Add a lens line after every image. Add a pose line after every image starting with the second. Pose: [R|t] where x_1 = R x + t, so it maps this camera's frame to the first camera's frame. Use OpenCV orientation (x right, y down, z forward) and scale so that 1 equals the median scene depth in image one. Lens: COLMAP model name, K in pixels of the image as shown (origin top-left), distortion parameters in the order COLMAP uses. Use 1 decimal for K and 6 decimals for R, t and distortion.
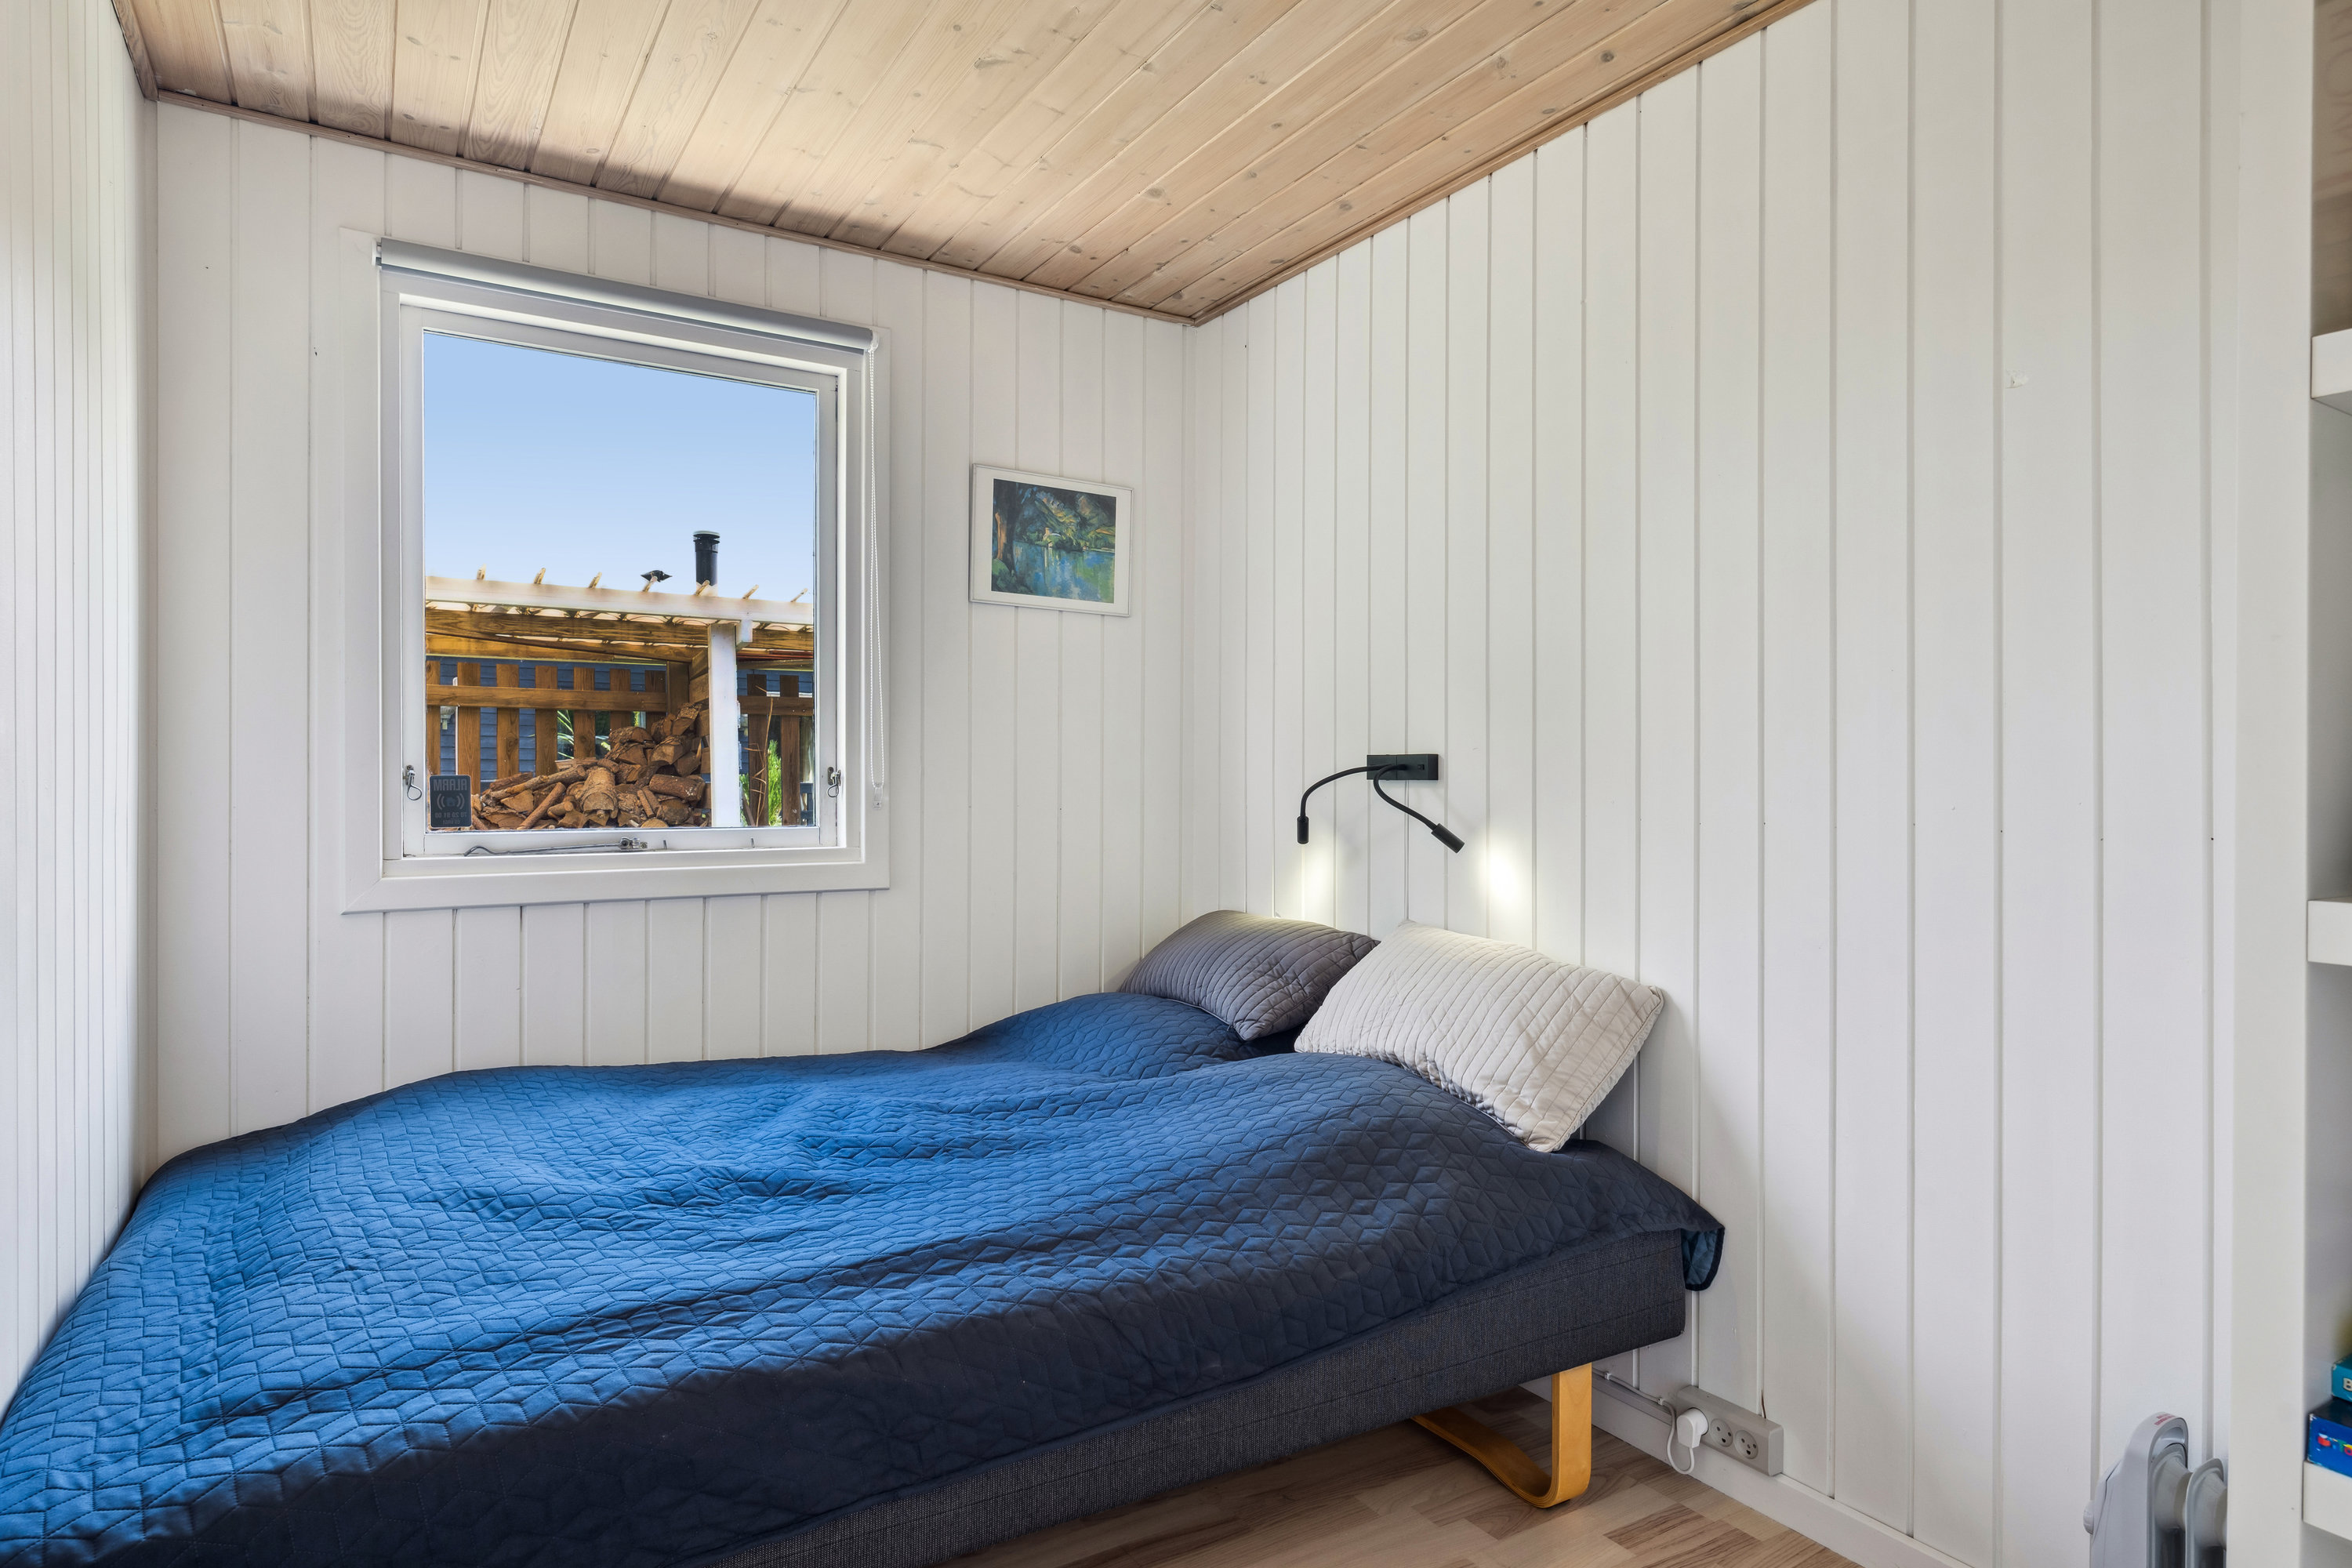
lens RADIAL K [[1331.2, 0, 1180.7], [0, 1331.2, 796.6], [0, 0, 1]] dist [-0.000332, 0.001093]
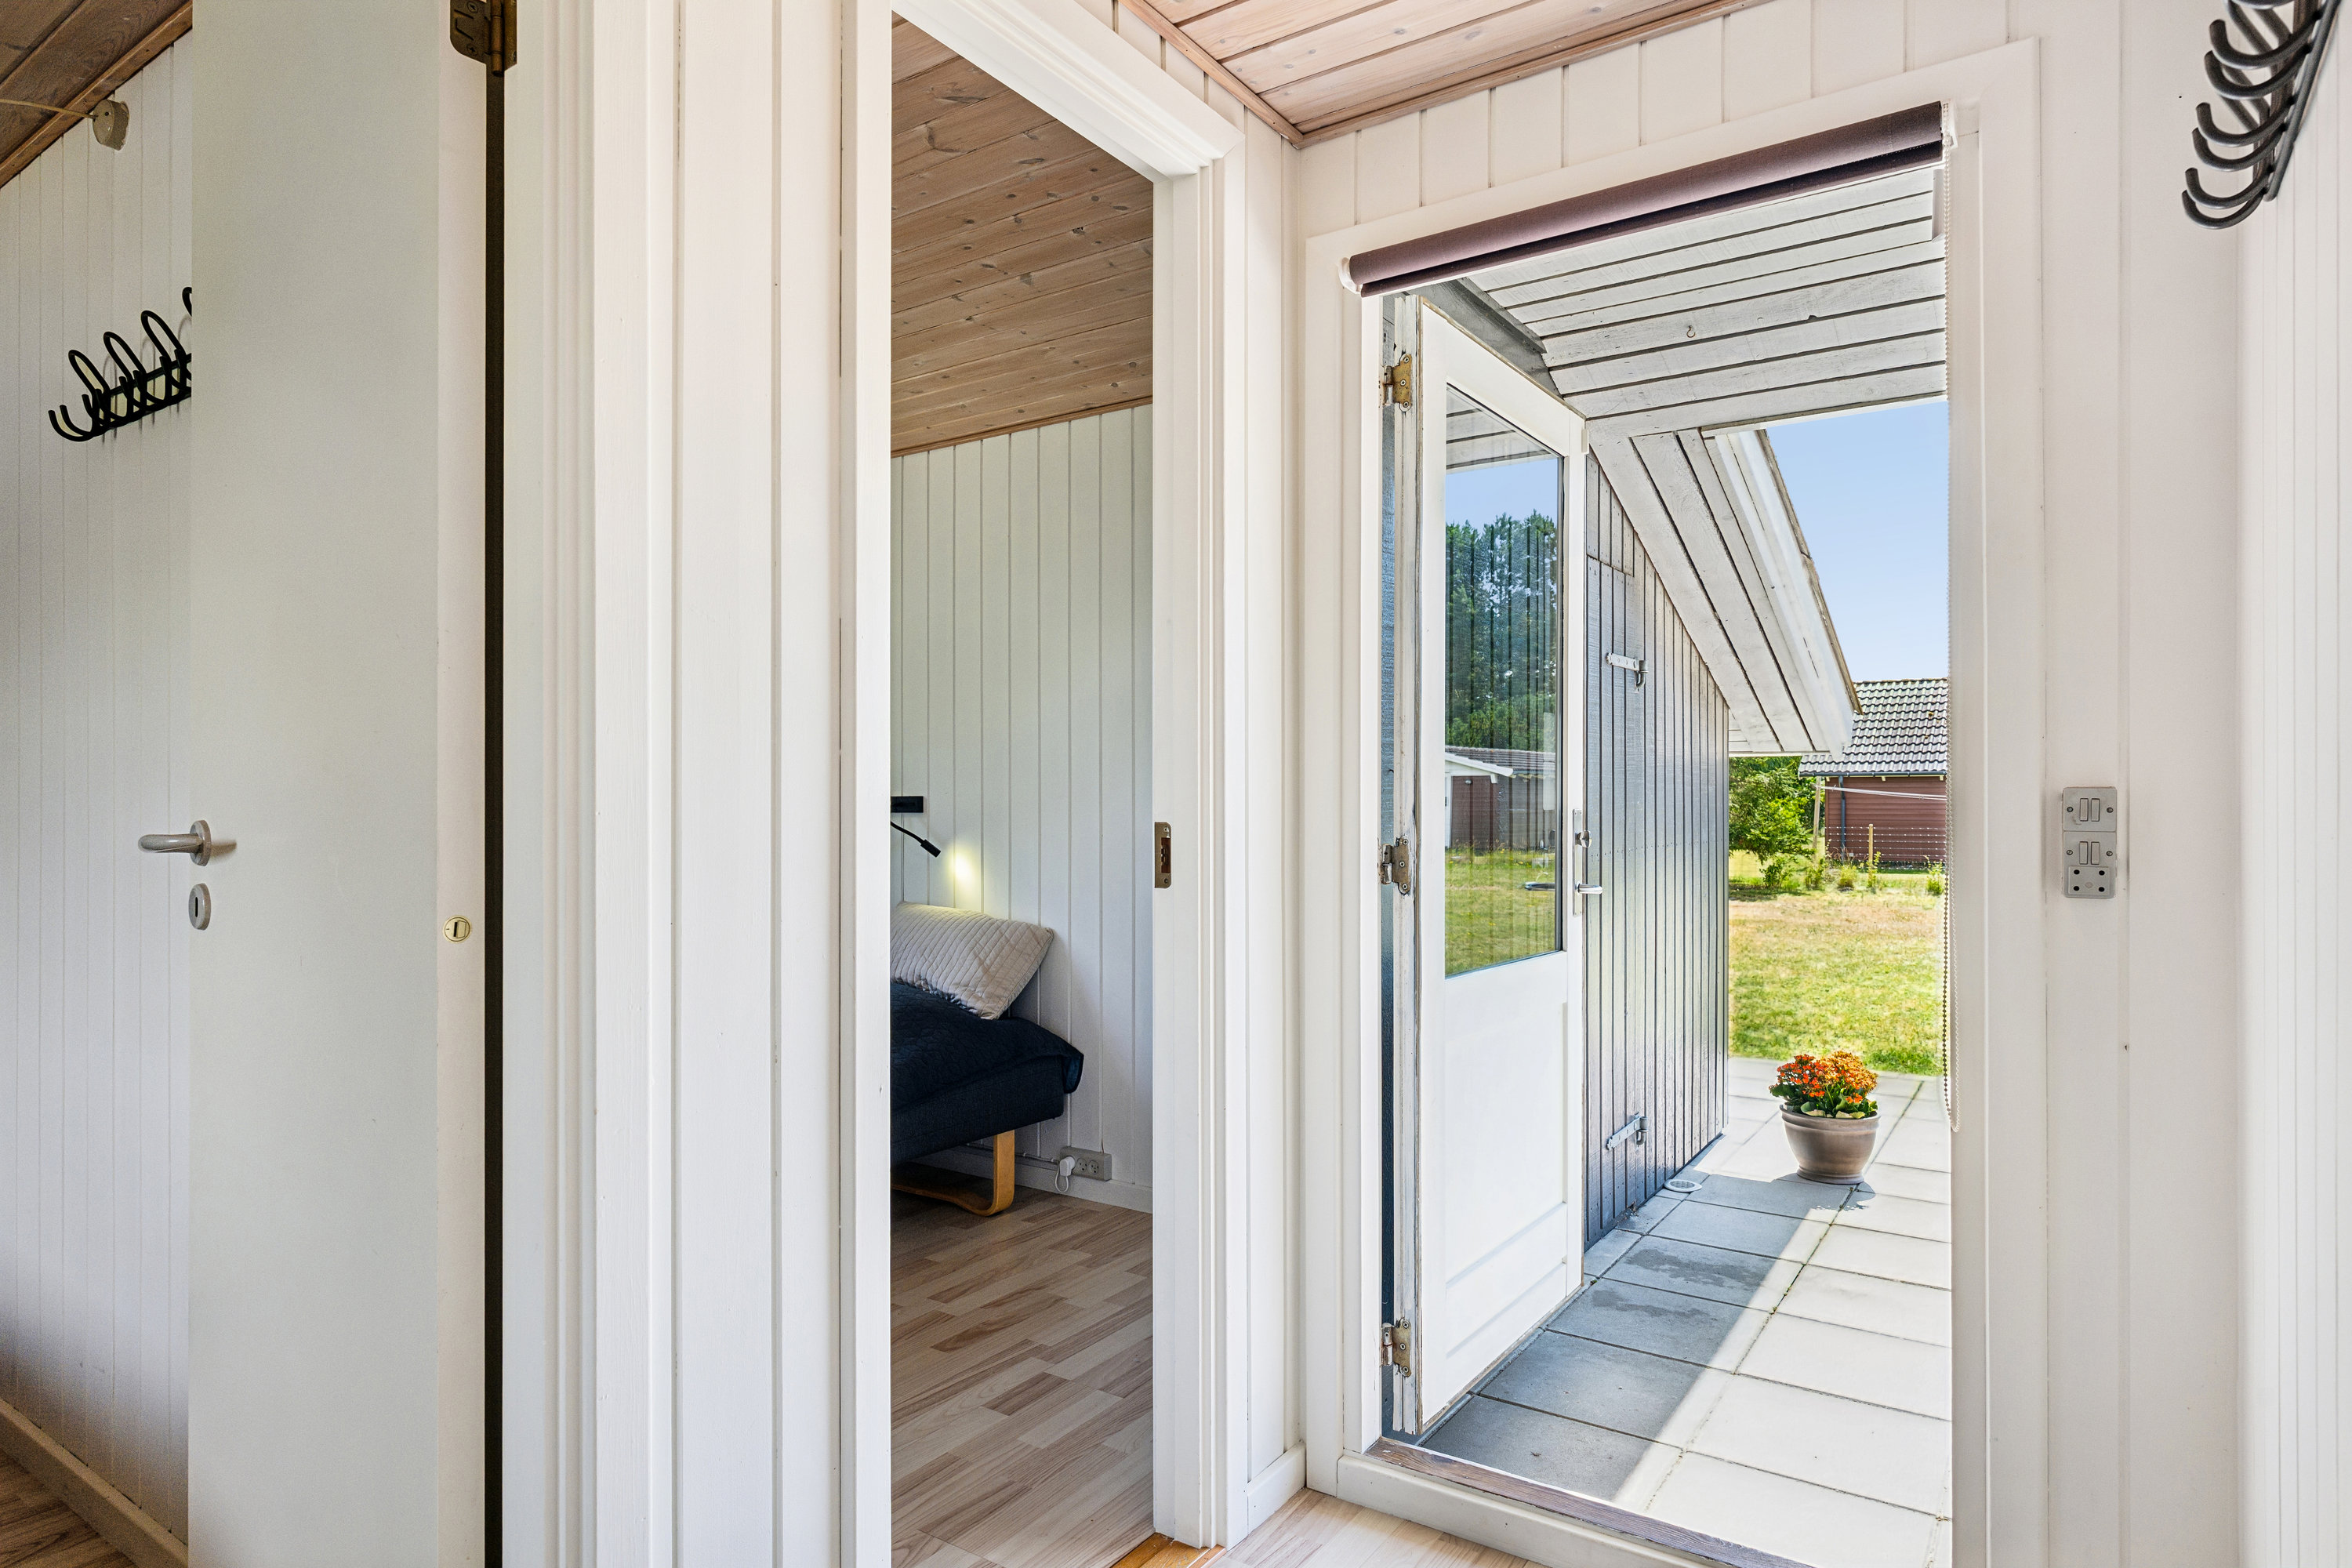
lens RADIAL K [[1331.2, 0, 1180.7], [0, 1331.2, 796.6], [0, 0, 1]] dist [-0.000332, 0.001093]
pose [[0.913003, 0.002125, 0.407946, -0.221633], [0.003028, 0.999924, -0.011985, -0.014008], [-0.407941, 0.012177, 0.912927, -0.741197]]
